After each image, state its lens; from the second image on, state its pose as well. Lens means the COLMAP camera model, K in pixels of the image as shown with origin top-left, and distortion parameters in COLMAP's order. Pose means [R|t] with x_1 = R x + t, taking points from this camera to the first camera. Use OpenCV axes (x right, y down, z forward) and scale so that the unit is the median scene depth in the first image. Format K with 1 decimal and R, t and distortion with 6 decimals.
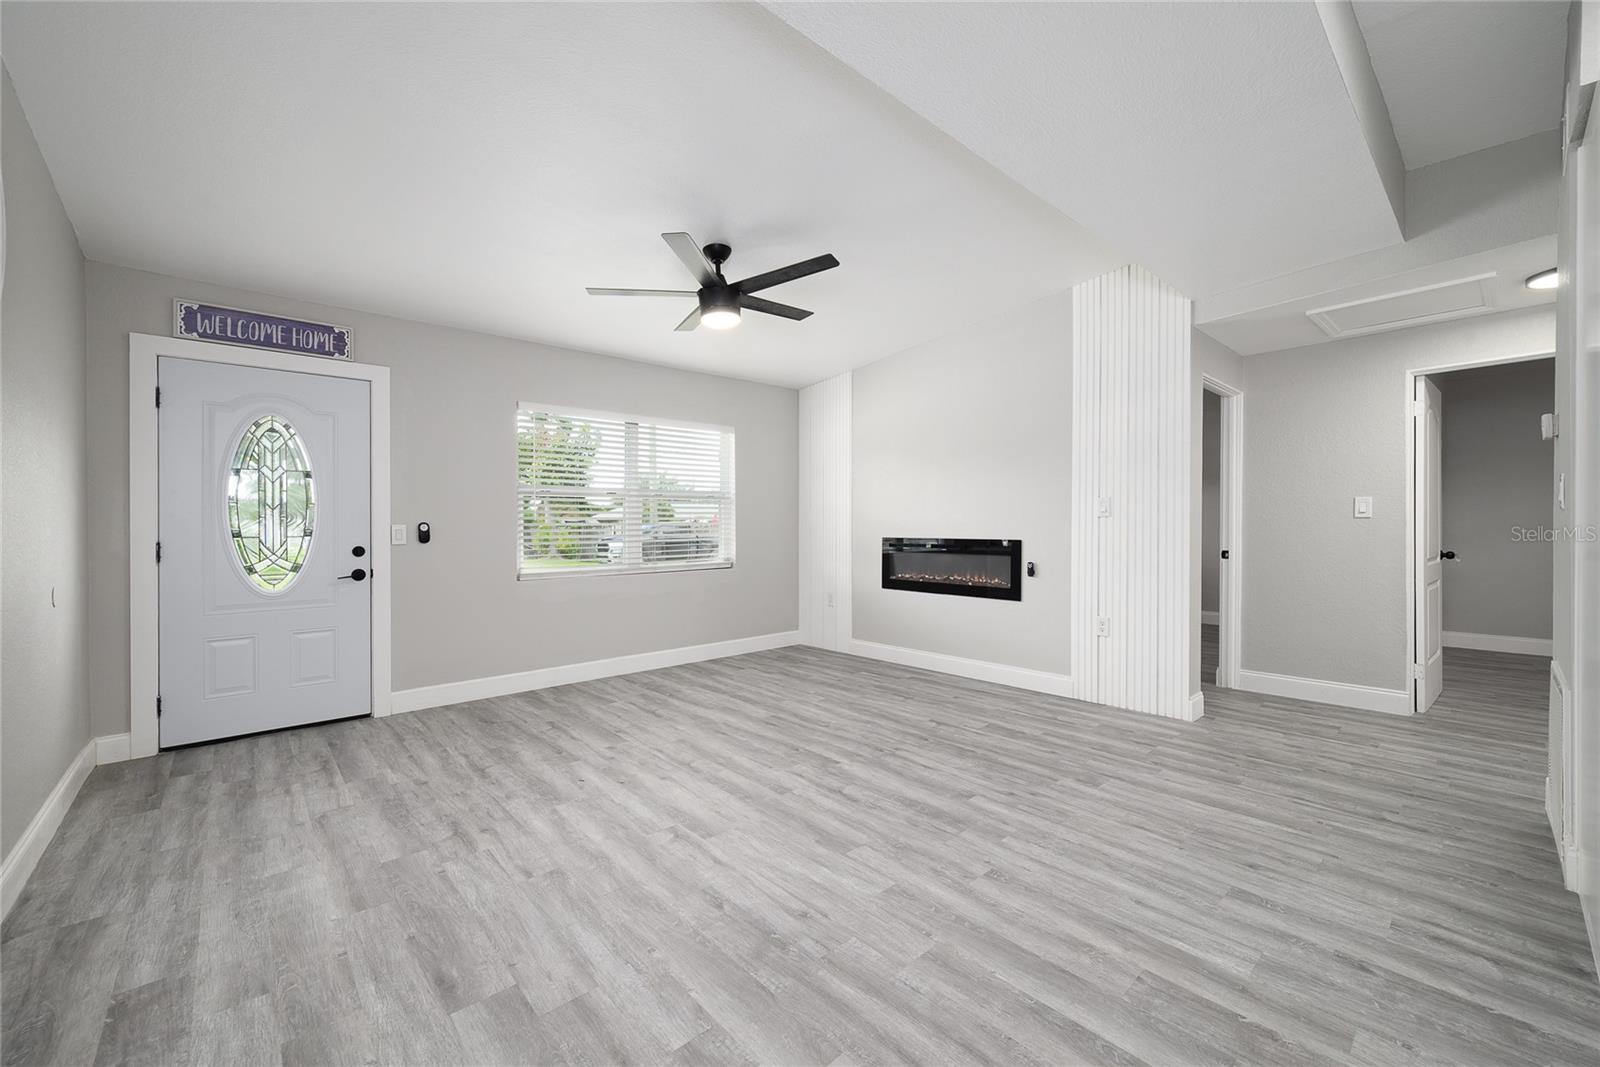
lens RADIAL K [[634.4, 0, 809.9], [0, 634.4, 532.3], [0, 0, 1]] dist [-0.002095, -0.000340]
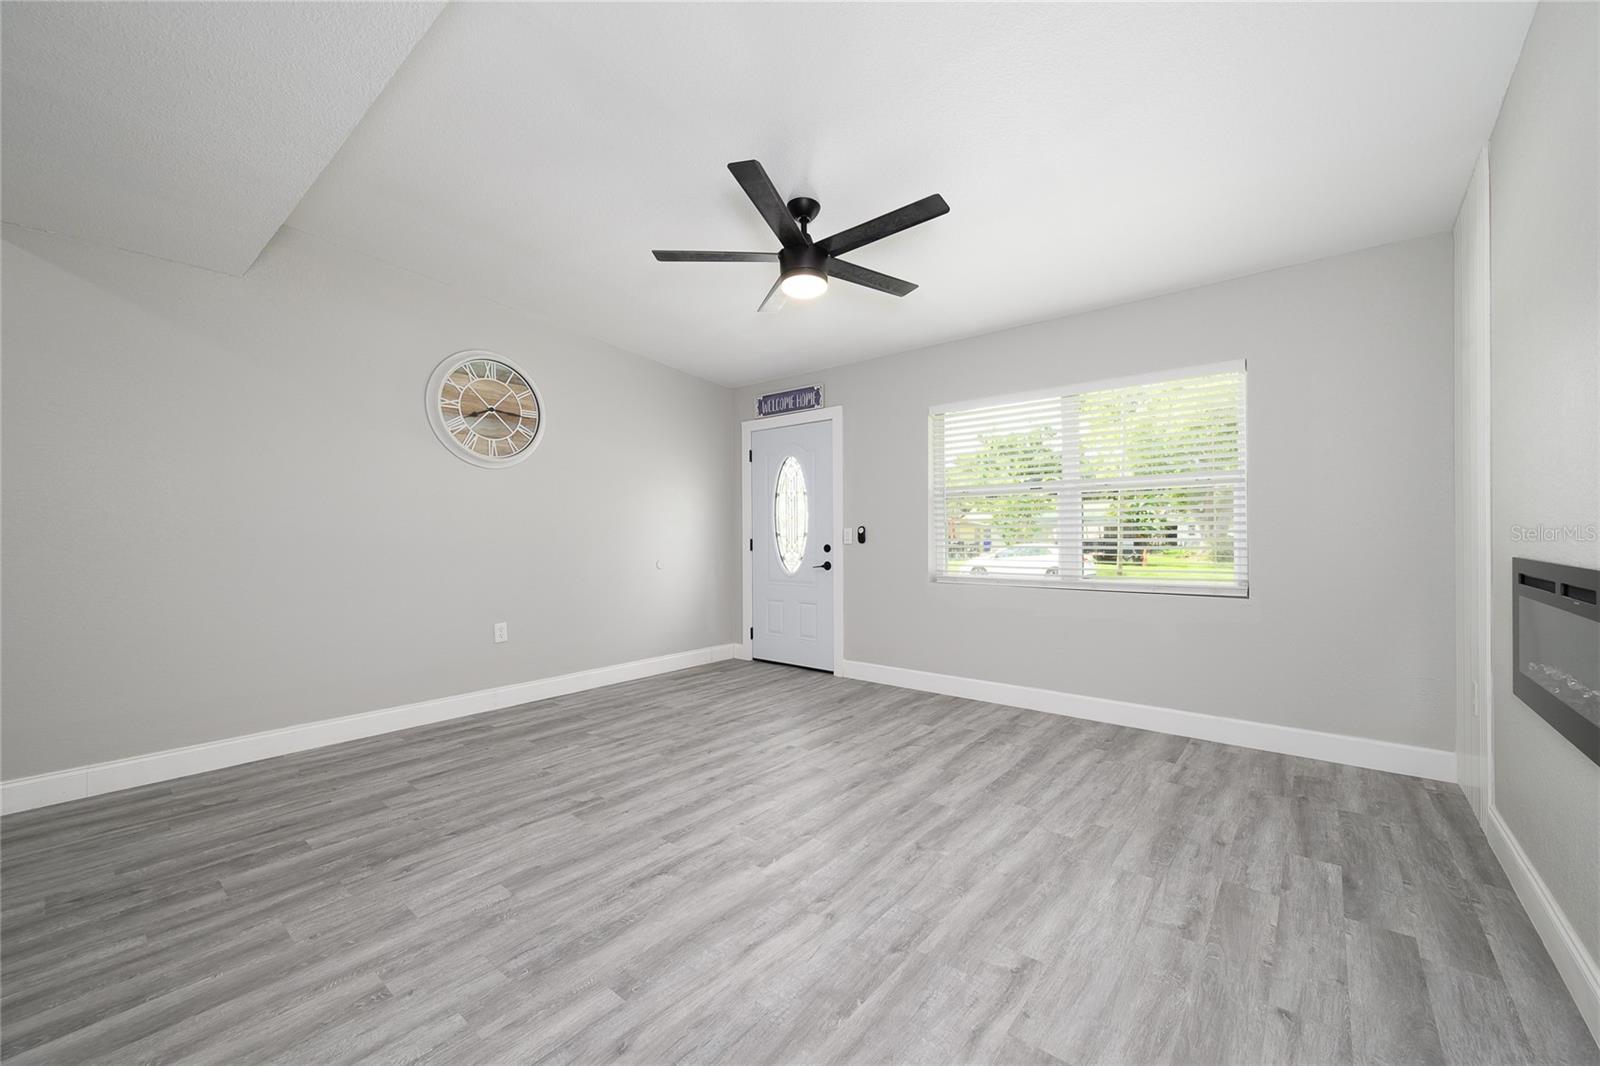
lens RADIAL K [[634.4, 0, 807.0], [0, 634.4, 530.1], [0, 0, 1]] dist [-0.002095, -0.000340]
pose [[0.134519, 0.001731, -0.990910, 0.704505], [-0.002485, 0.999996, 0.001409, -0.011219], [0.990908, 0.002273, 0.134522, 0.895148]]
